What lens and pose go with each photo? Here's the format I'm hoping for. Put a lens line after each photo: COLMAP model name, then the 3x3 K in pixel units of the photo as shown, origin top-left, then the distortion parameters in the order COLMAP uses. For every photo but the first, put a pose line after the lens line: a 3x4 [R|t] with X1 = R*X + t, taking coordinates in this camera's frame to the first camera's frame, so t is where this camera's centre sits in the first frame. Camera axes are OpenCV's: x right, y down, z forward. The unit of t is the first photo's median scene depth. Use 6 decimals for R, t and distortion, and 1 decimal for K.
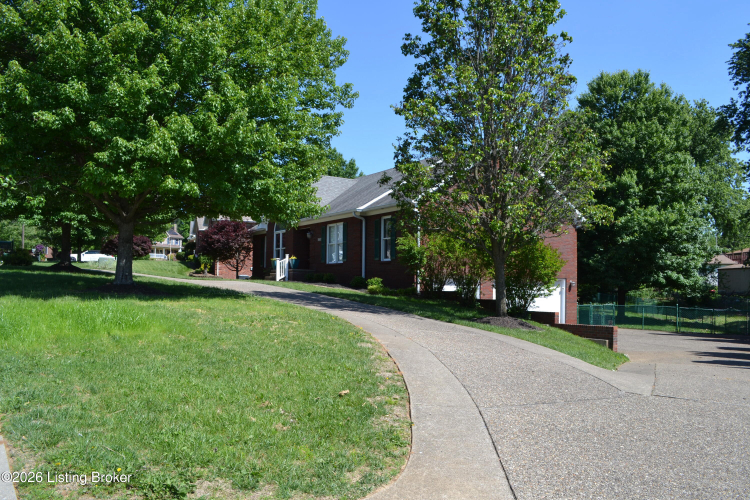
lens RADIAL K [[601.6, 0, 377.6], [0, 601.6, 263.8], [0, 0, 1]] dist [-0.087963, 0.020796]
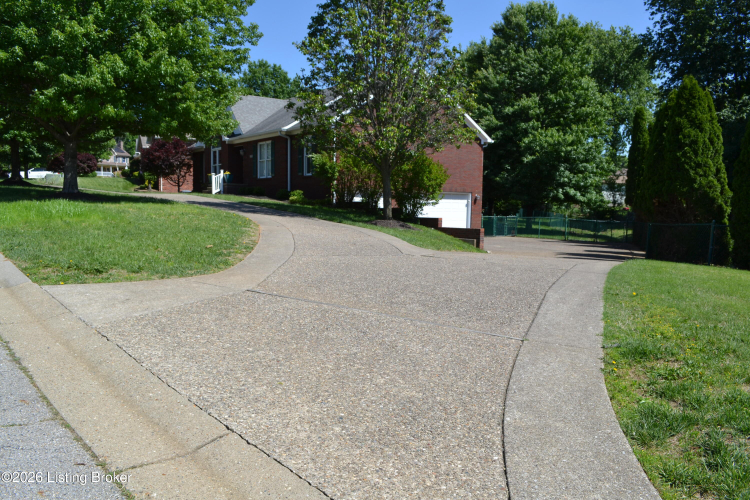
lens RADIAL K [[598.1, 0, 361.4], [0, 598.1, 247.8], [0, 0, 1]] dist [-0.085017, -0.003870]
pose [[0.998502, -0.000531, 0.054704, 0.045463], [-0.005412, 0.994089, 0.108432, 0.006912], [-0.054439, -0.108566, 0.992598, -0.106749]]
